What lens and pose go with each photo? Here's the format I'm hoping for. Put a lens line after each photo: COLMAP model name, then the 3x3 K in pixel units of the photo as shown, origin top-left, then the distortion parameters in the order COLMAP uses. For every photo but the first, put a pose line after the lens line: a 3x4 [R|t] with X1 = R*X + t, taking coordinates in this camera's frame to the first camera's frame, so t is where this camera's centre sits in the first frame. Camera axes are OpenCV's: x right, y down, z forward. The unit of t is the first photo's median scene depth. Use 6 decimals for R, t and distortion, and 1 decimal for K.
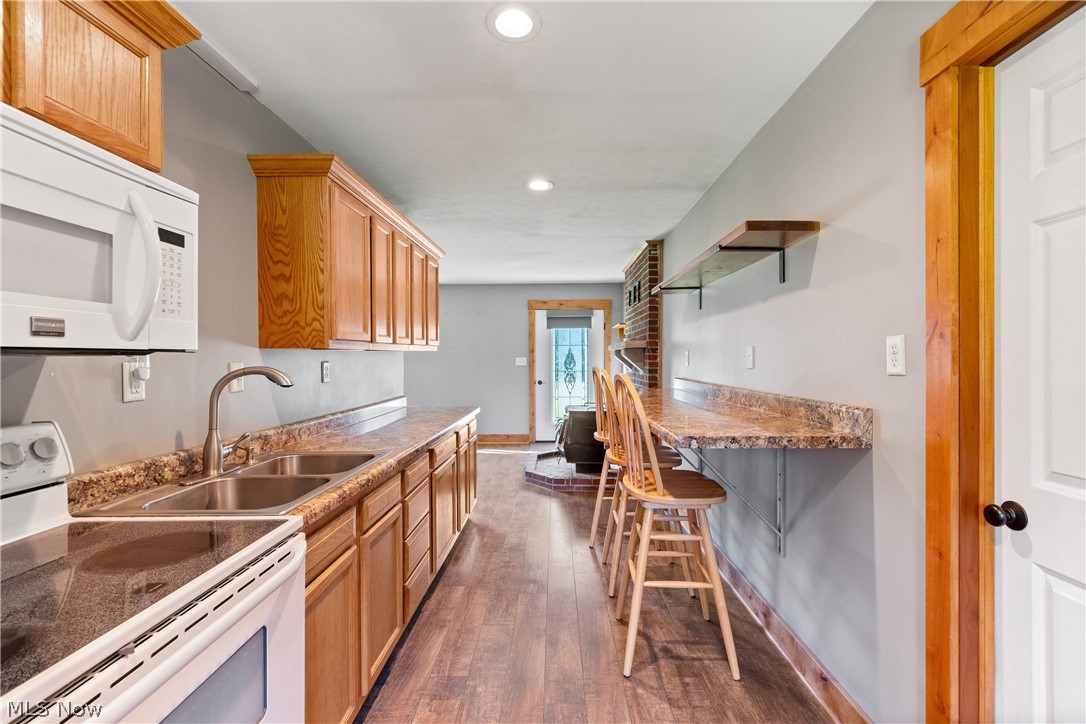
lens RADIAL K [[495.2, 0, 545.6], [0, 495.2, 356.8], [0, 0, 1]] dist [0.000454, -0.001149]
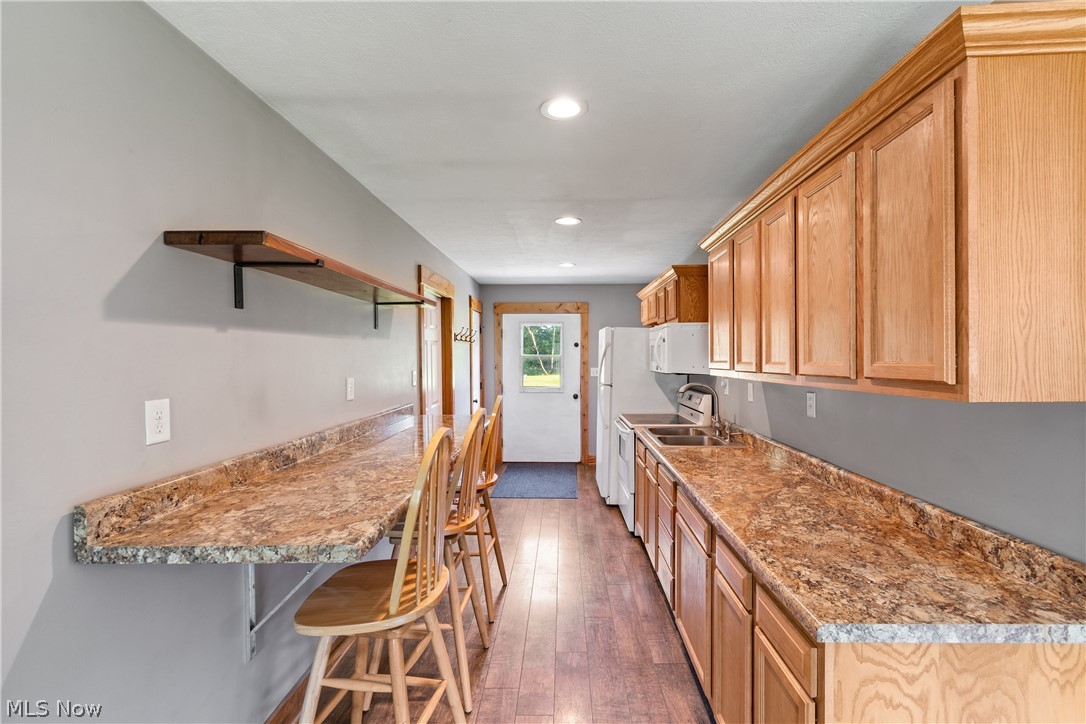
lens RADIAL K [[482.2, 0, 552.8], [0, 482.2, 360.8], [0, 0, 1]] dist [0.001945, -0.000676]
pose [[-0.999885, 0.000804, 0.015140, -0.009561], [0.000833, 0.999998, 0.001885, -0.075707], [-0.015138, 0.001897, -0.999884, 1.839622]]
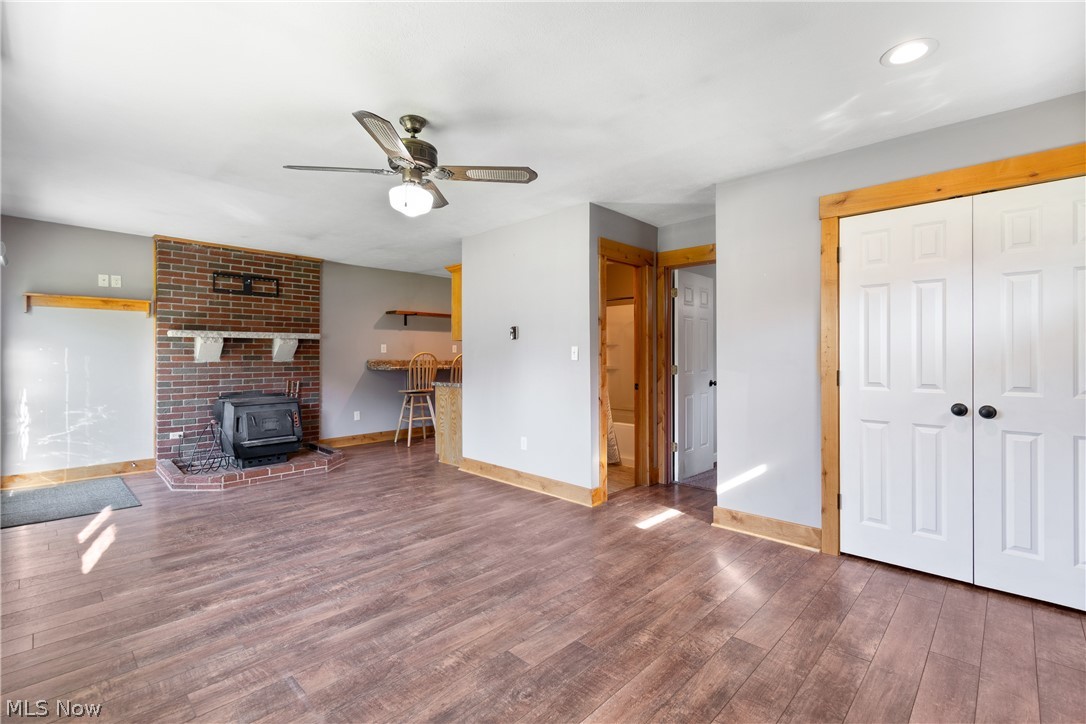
lens RADIAL K [[482.2, 0, 552.8], [0, 482.2, 360.8], [0, 0, 1]] dist [0.001945, -0.000676]
pose [[-0.739726, -0.010855, 0.672820, -2.610687], [-0.005981, 0.999936, 0.009556, 0.051882], [-0.672881, 0.003045, -0.739744, 2.891368]]
